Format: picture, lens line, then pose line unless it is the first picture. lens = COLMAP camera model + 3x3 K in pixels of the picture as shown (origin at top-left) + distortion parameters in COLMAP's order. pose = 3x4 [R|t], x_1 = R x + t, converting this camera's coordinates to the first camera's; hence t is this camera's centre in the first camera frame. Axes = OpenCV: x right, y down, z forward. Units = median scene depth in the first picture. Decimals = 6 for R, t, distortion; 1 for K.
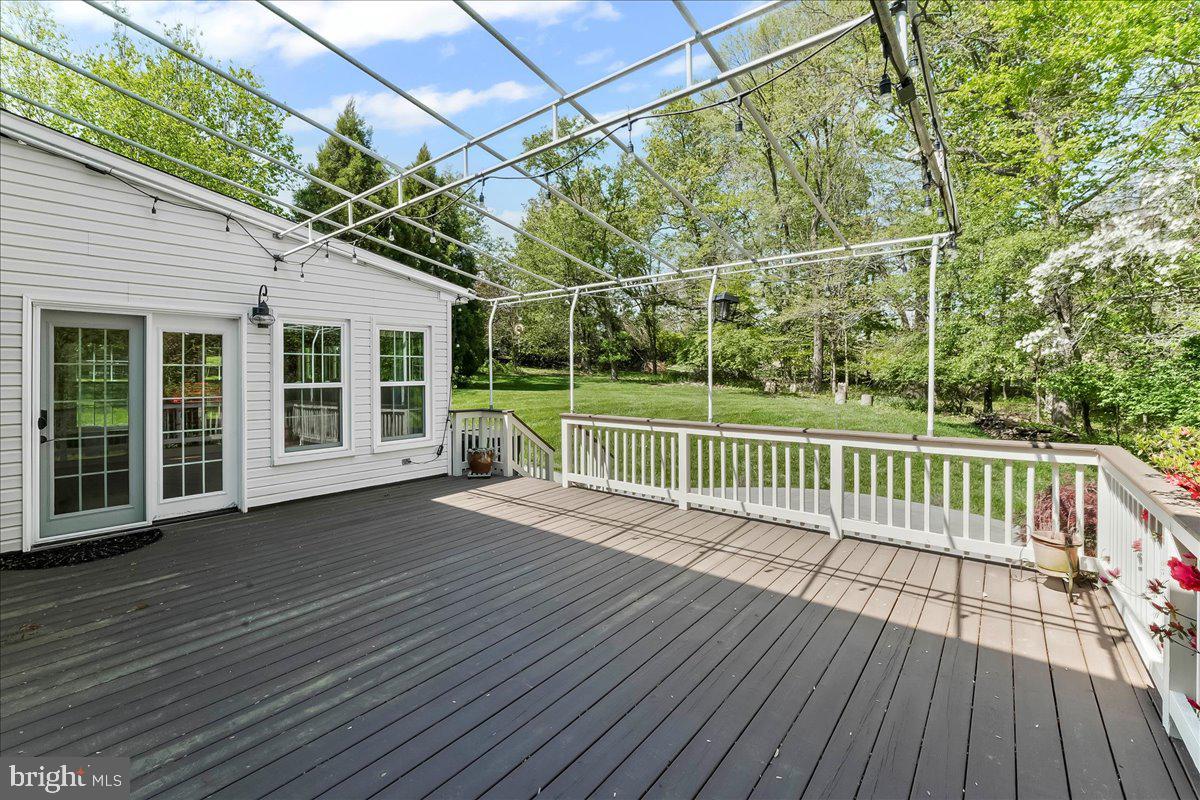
lens RADIAL K [[492.2, 0, 612.0], [0, 492.2, 376.3], [0, 0, 1]] dist [-0.000720, -0.000130]
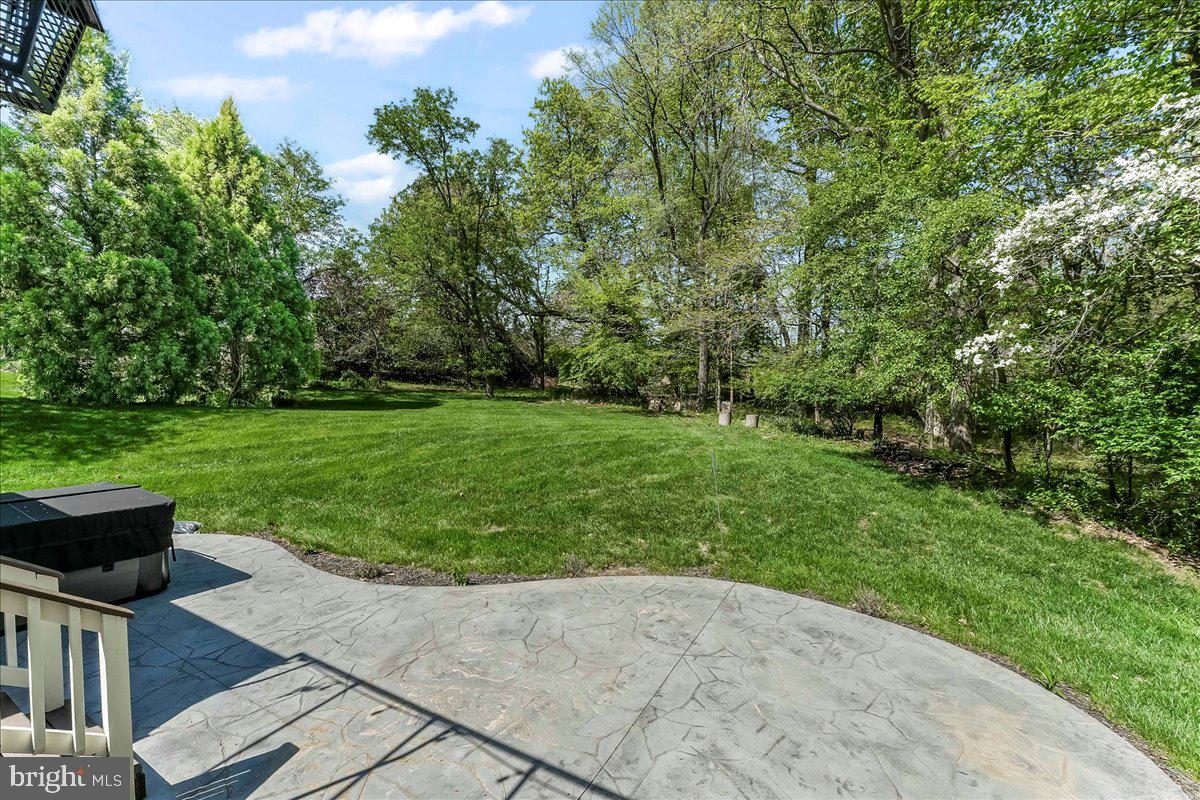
lens RADIAL K [[492.2, 0, 598.3], [0, 492.2, 402.7], [0, 0, 1]] dist [-0.000720, -0.000130]
pose [[0.983720, 0.000974, 0.179707, 0.047066], [-0.004857, 0.999764, 0.021169, -0.001629], [-0.179644, -0.021697, 0.983492, 0.098596]]
